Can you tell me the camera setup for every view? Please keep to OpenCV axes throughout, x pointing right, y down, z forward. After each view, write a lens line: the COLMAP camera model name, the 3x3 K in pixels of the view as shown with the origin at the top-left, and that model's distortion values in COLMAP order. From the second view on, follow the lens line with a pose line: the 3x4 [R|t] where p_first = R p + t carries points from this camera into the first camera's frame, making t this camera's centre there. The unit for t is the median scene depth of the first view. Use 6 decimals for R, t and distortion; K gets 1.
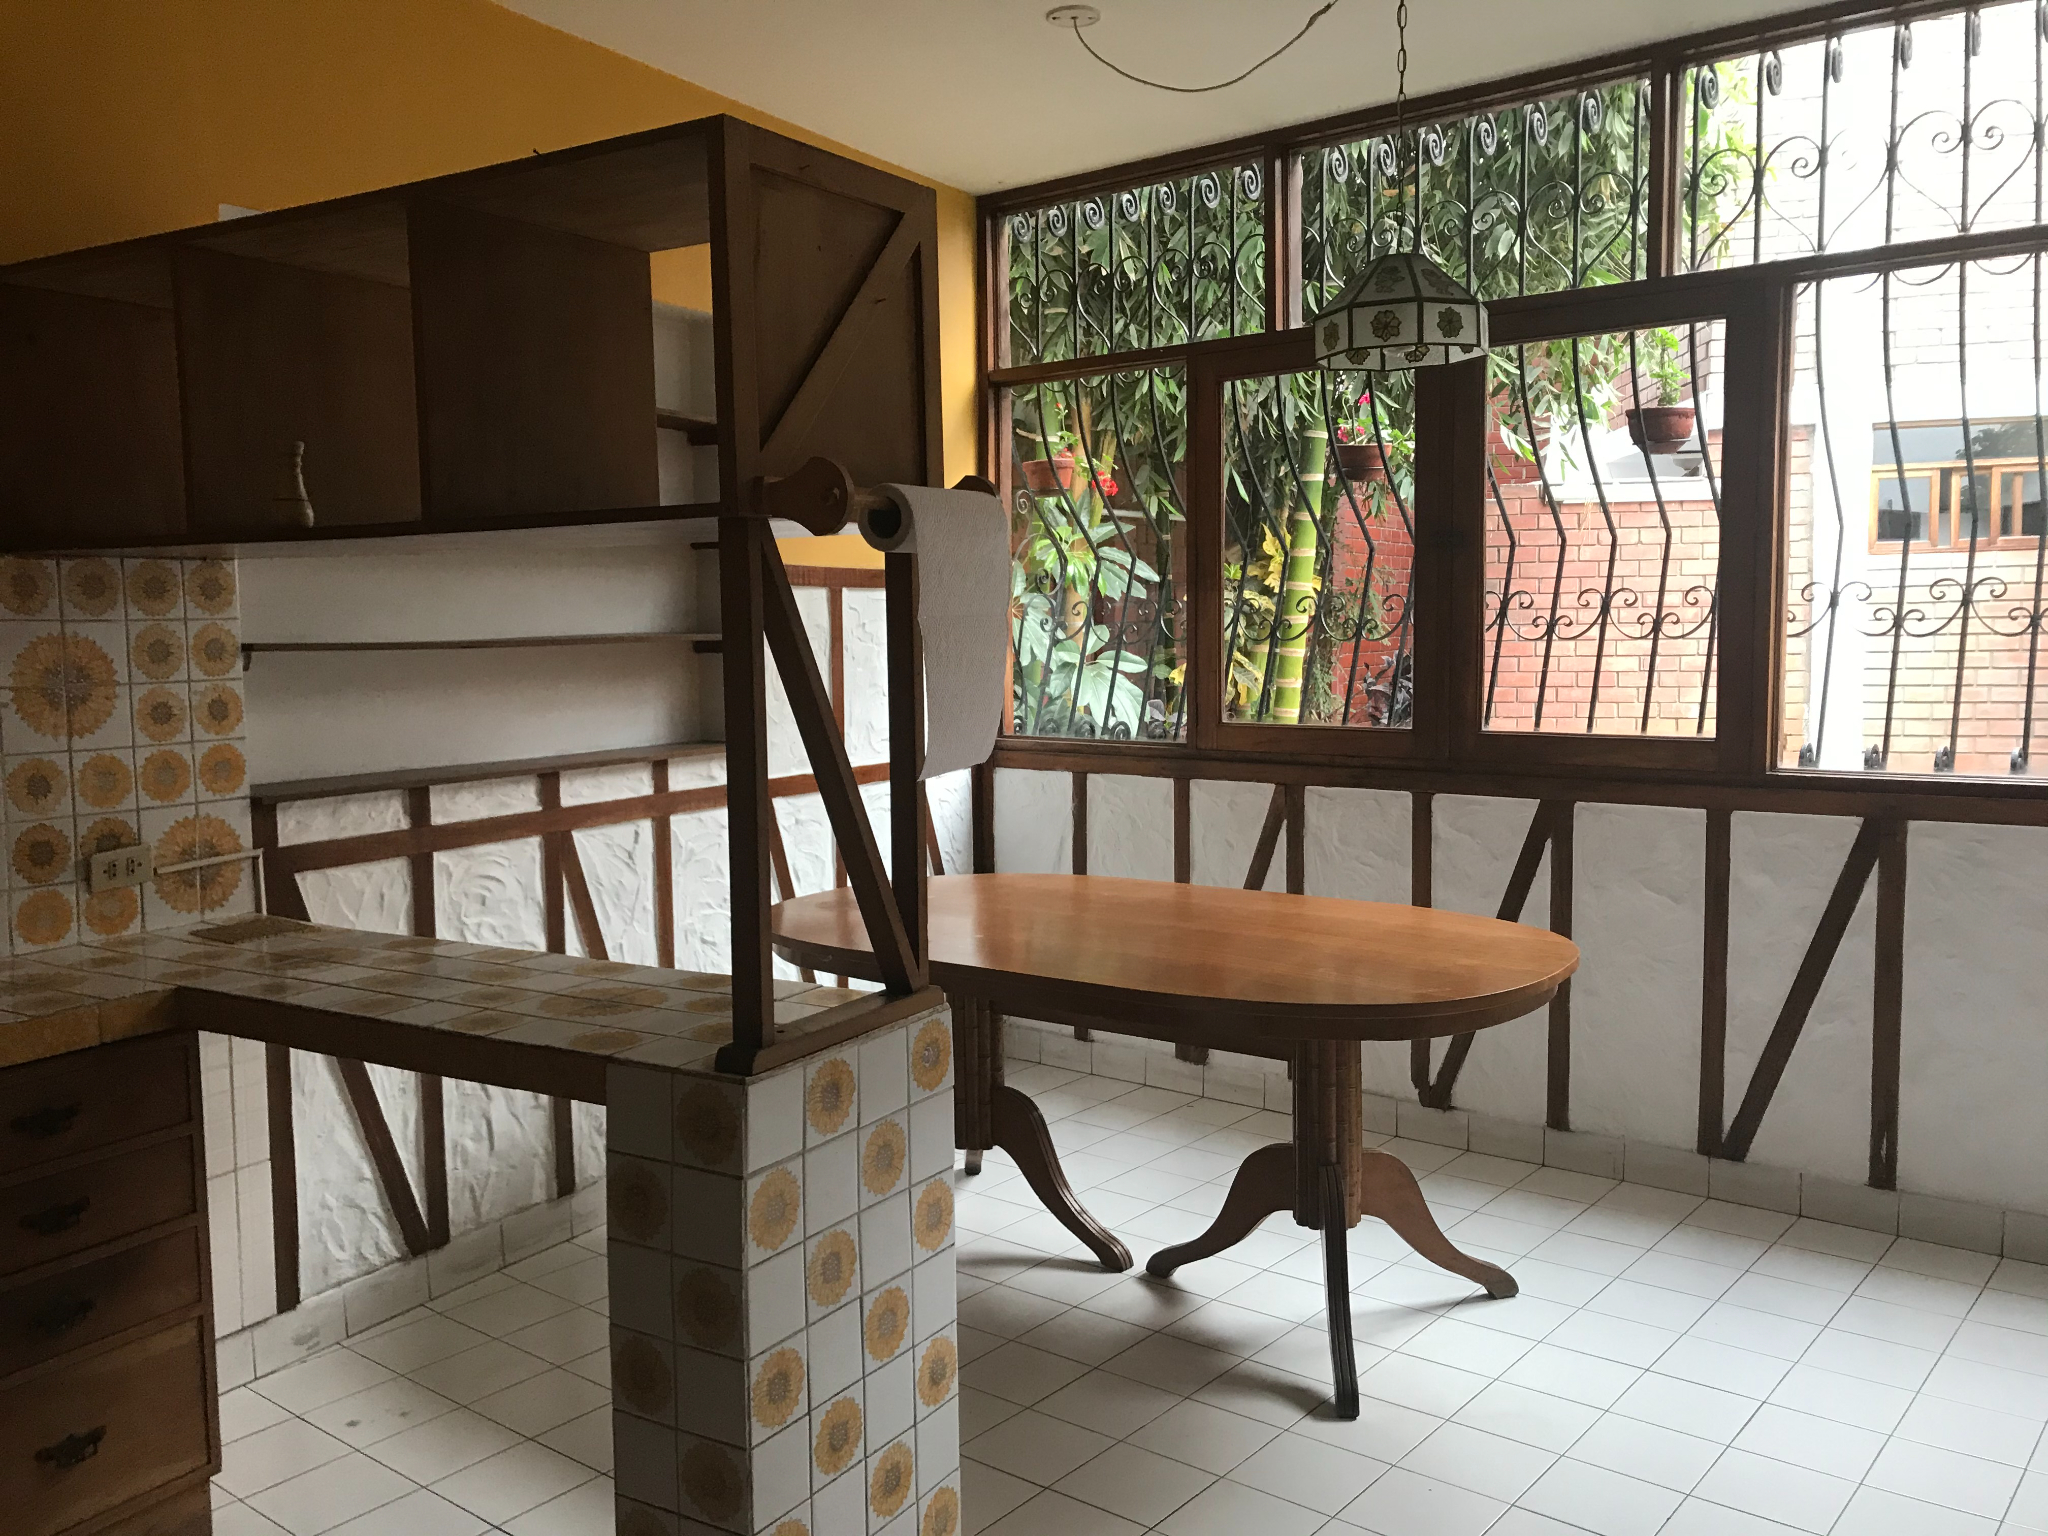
lens RADIAL K [[1695.5, 0, 1011.8], [0, 1695.5, 765.8], [0, 0, 1]] dist [0.053281, -0.010086]
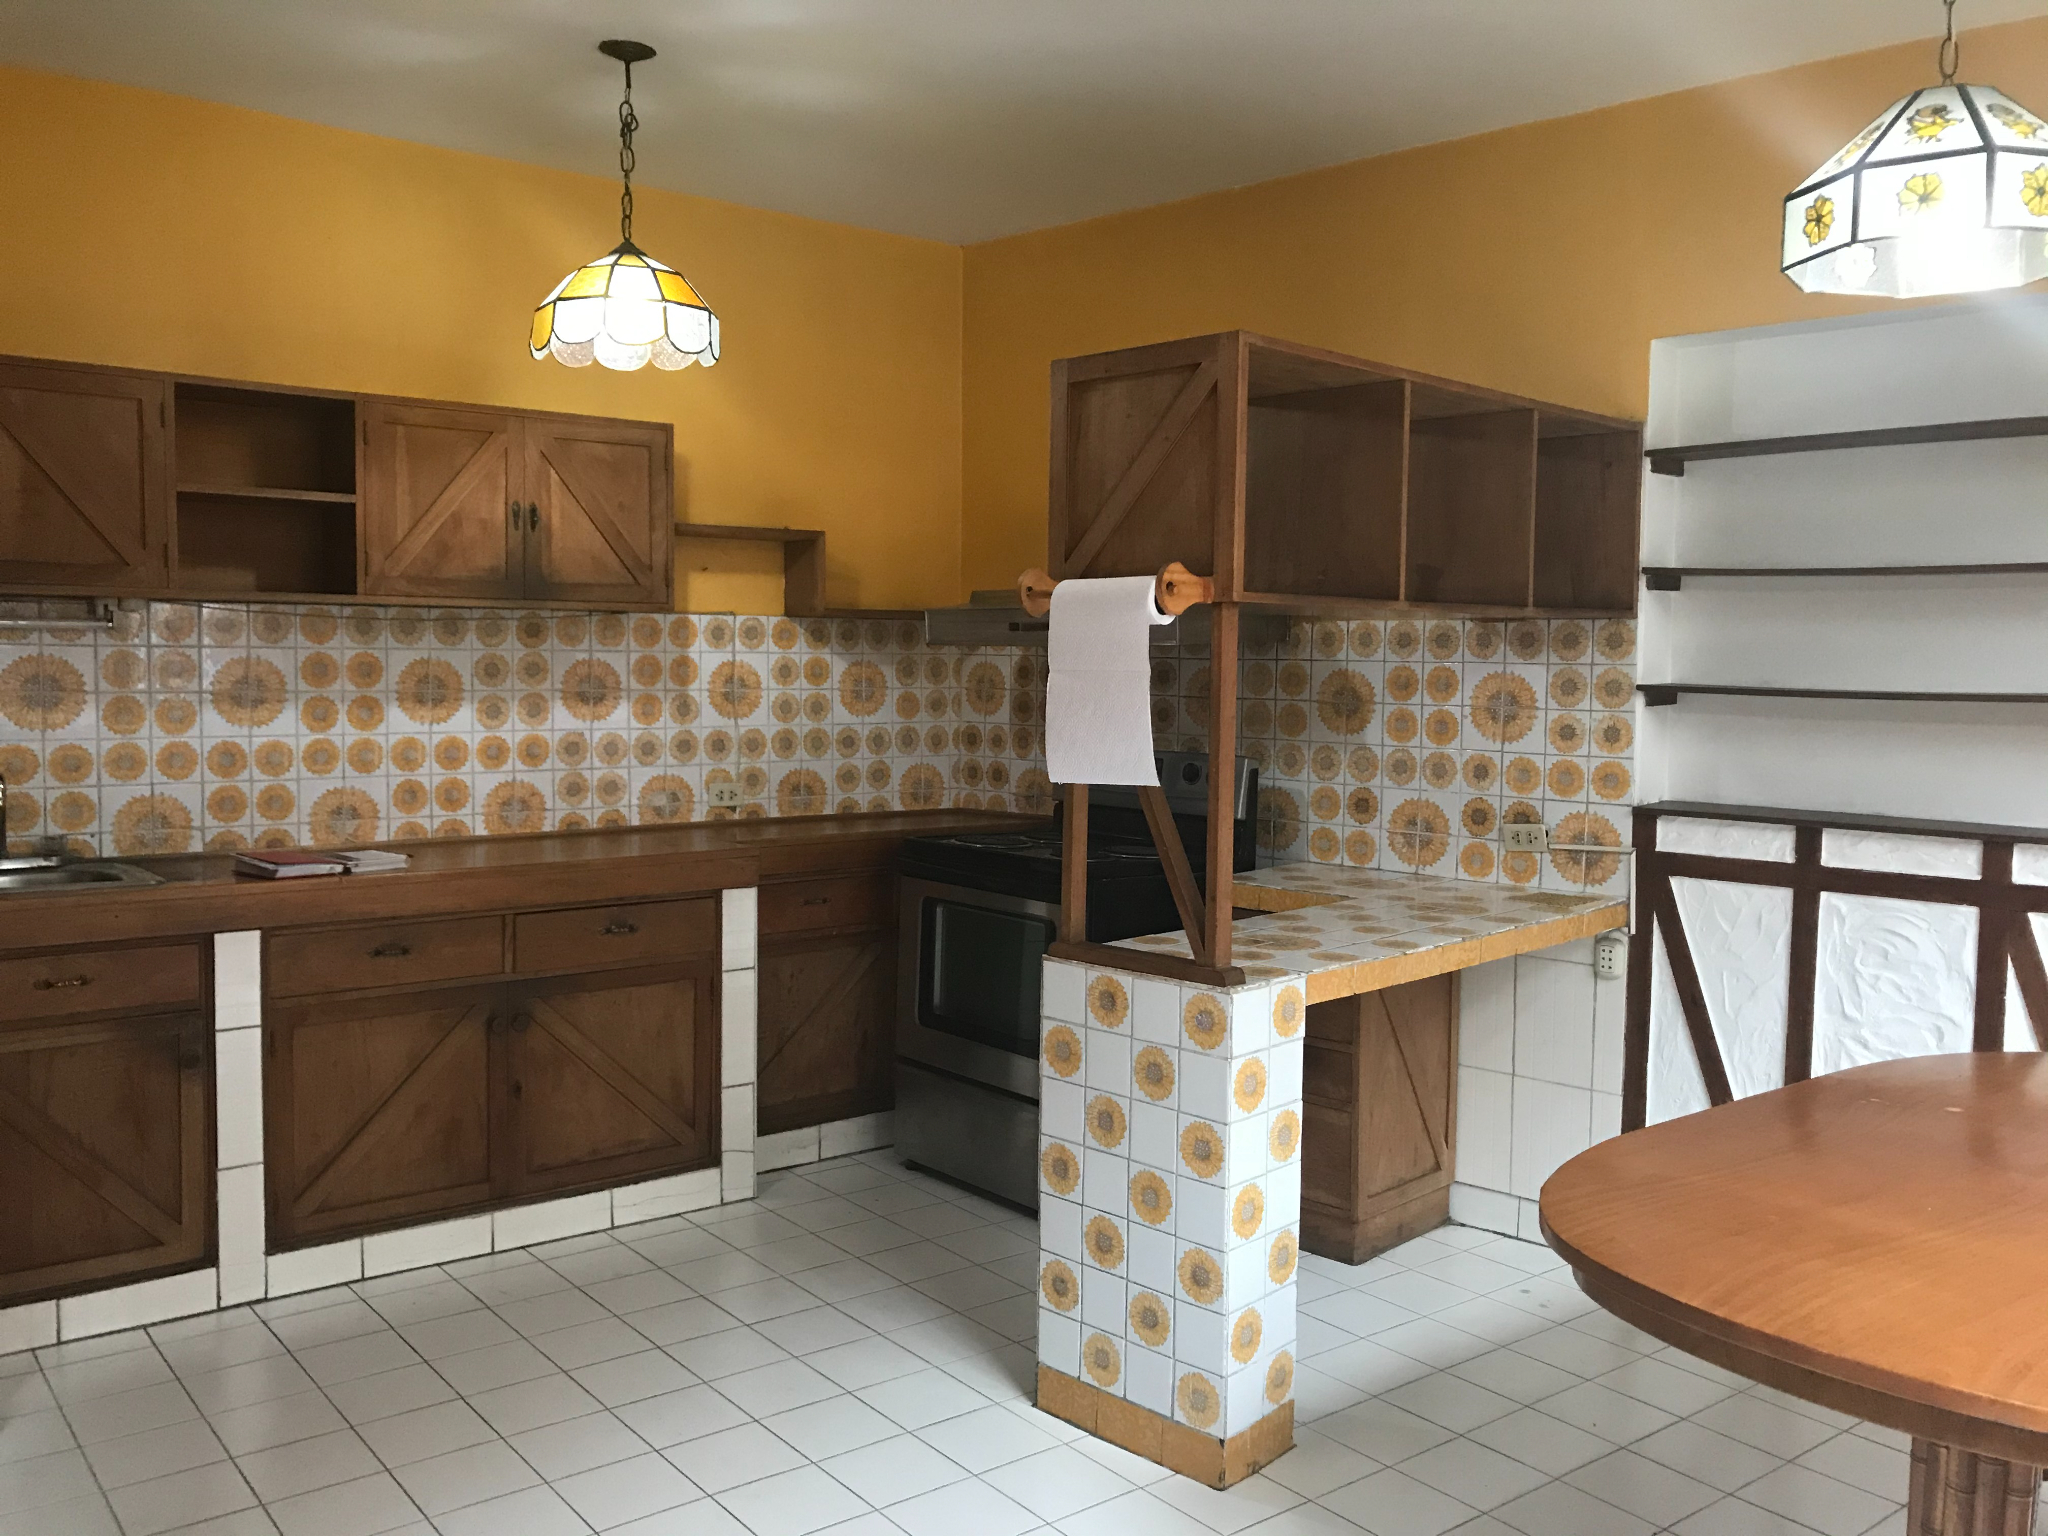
lens RADIAL K [[1695.5, 0, 1011.8], [0, 1695.5, 765.8], [0, 0, 1]] dist [0.053281, -0.010086]
pose [[-0.221884, 0.074642, -0.972212, 0.906851], [-0.094568, 0.990718, 0.097646, -0.093395], [0.970476, 0.113607, -0.212765, 0.850168]]
